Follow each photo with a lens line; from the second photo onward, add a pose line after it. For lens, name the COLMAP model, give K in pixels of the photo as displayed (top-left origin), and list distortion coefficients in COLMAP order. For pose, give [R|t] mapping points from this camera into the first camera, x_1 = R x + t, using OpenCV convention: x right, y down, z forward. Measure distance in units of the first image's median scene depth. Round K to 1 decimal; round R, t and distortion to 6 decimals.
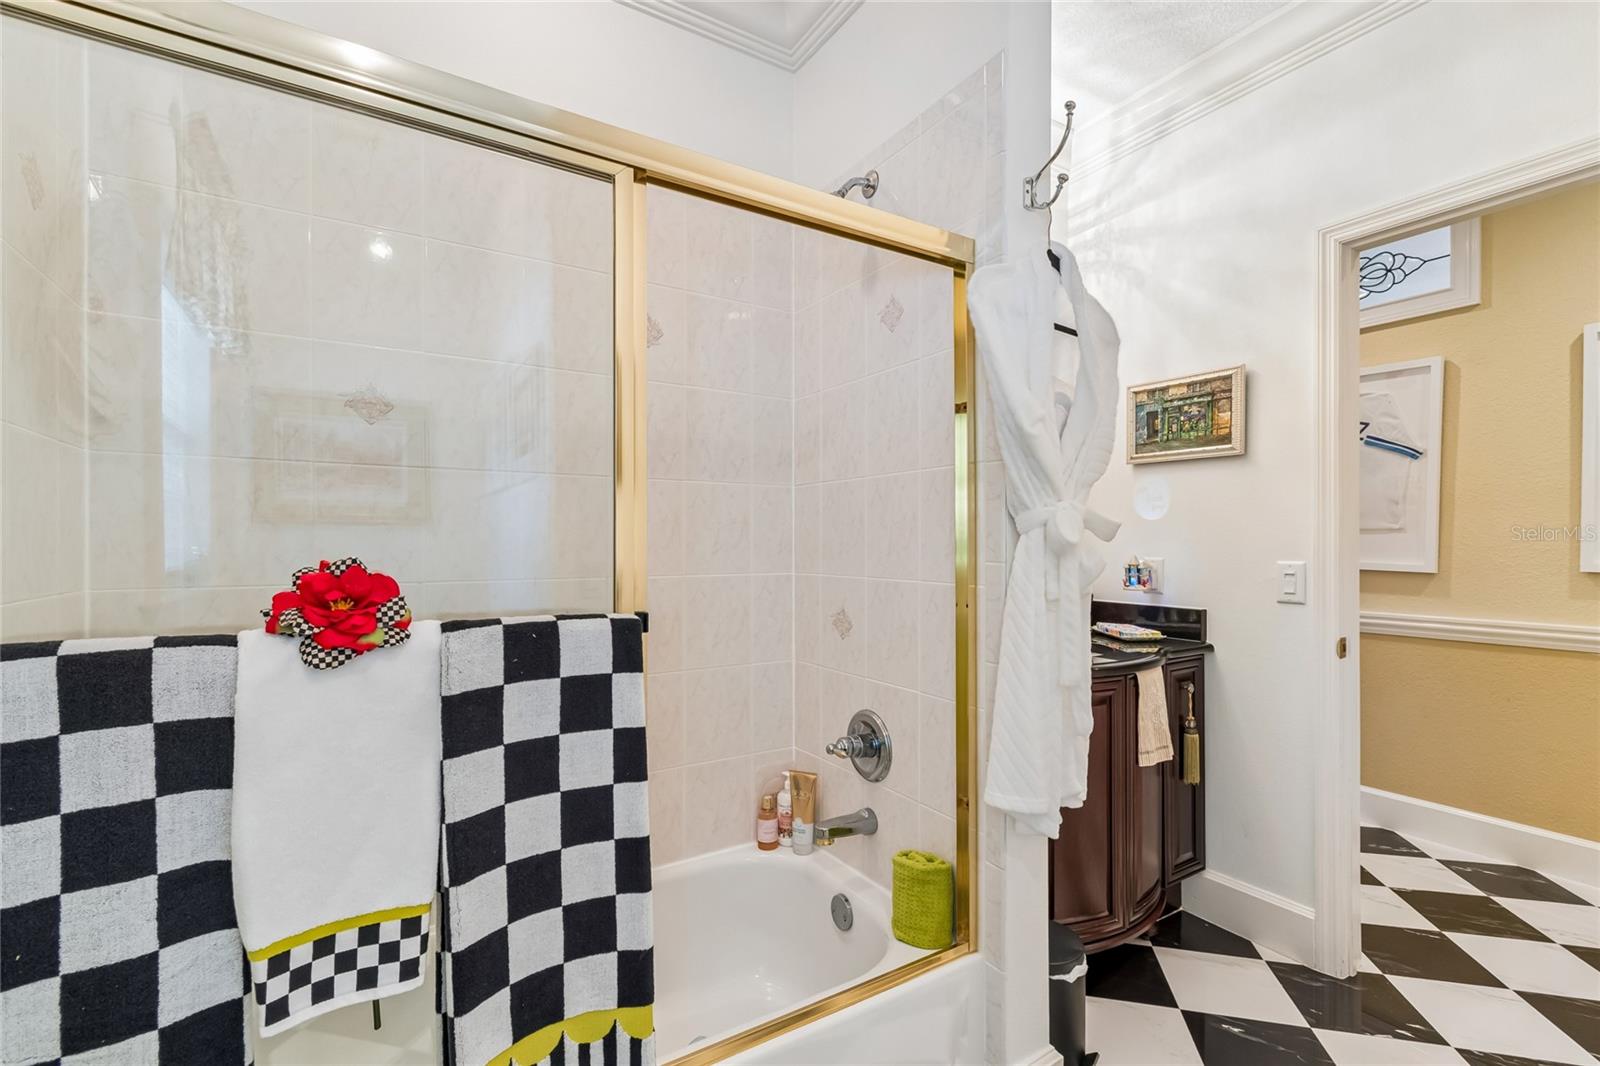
lens RADIAL K [[706.1, 0, 805.9], [0, 706.1, 540.3], [0, 0, 1]] dist [0.004633, -0.001989]
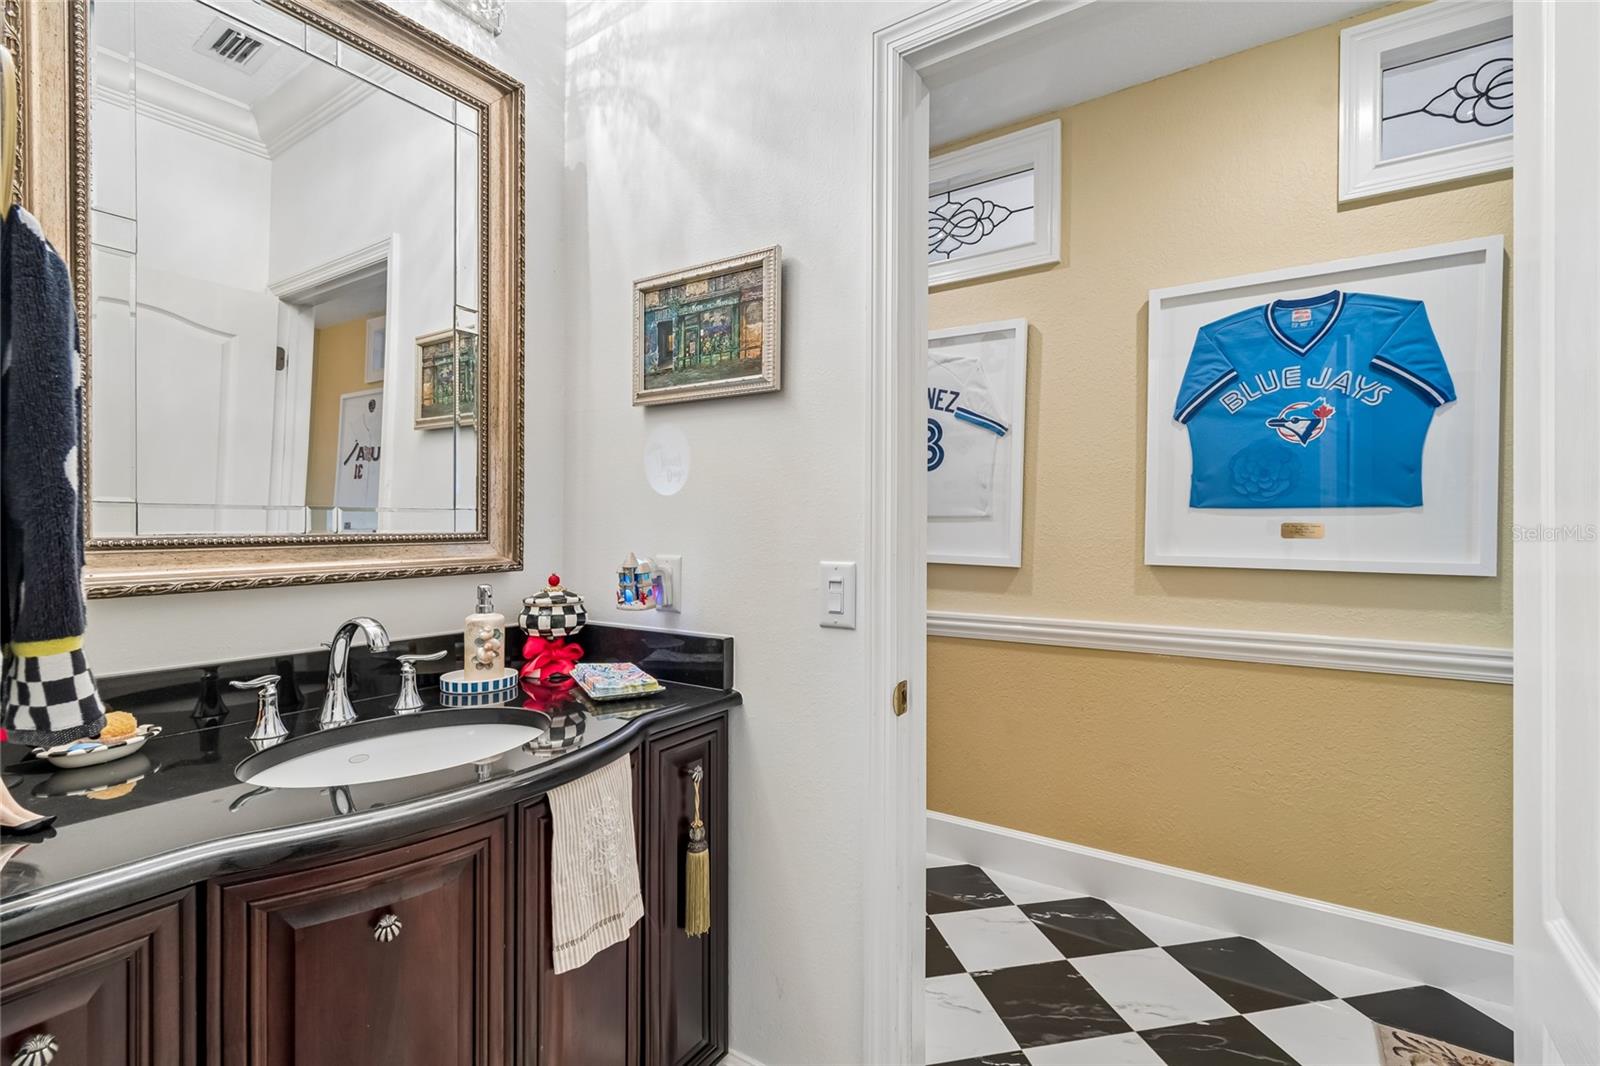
lens RADIAL K [[706.1, 0, 800.2], [0, 706.1, 533.5], [0, 0, 1]] dist [0.004633, -0.001989]
pose [[0.911648, 0.000884, 0.410972, 0.346908], [-0.002826, 0.999988, 0.004118, 0.002327], [-0.410963, -0.004916, 0.911639, 0.384982]]
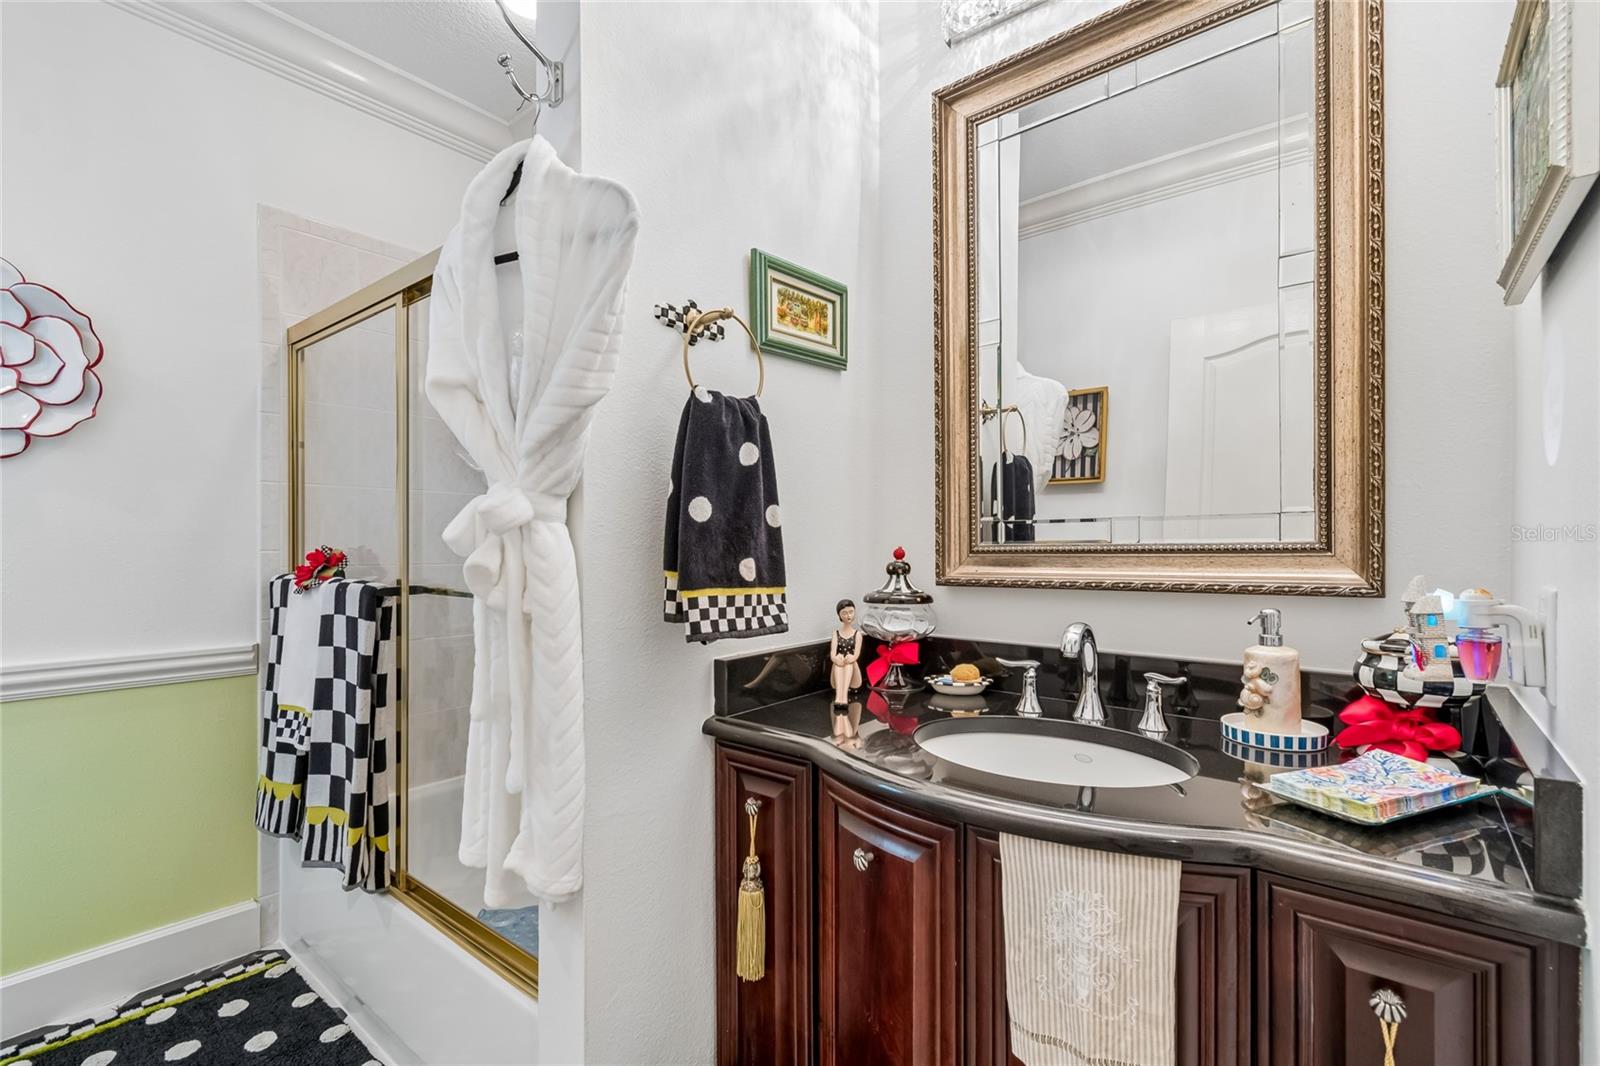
lens RADIAL K [[706.1, 0, 802.7], [0, 706.1, 534.7], [0, 0, 1]] dist [0.004633, -0.001989]
pose [[0.323992, -0.002241, -0.946057, 0.695555], [0.007419, 0.999972, 0.000172, -0.002922], [0.946031, -0.007074, 0.324000, 0.601679]]
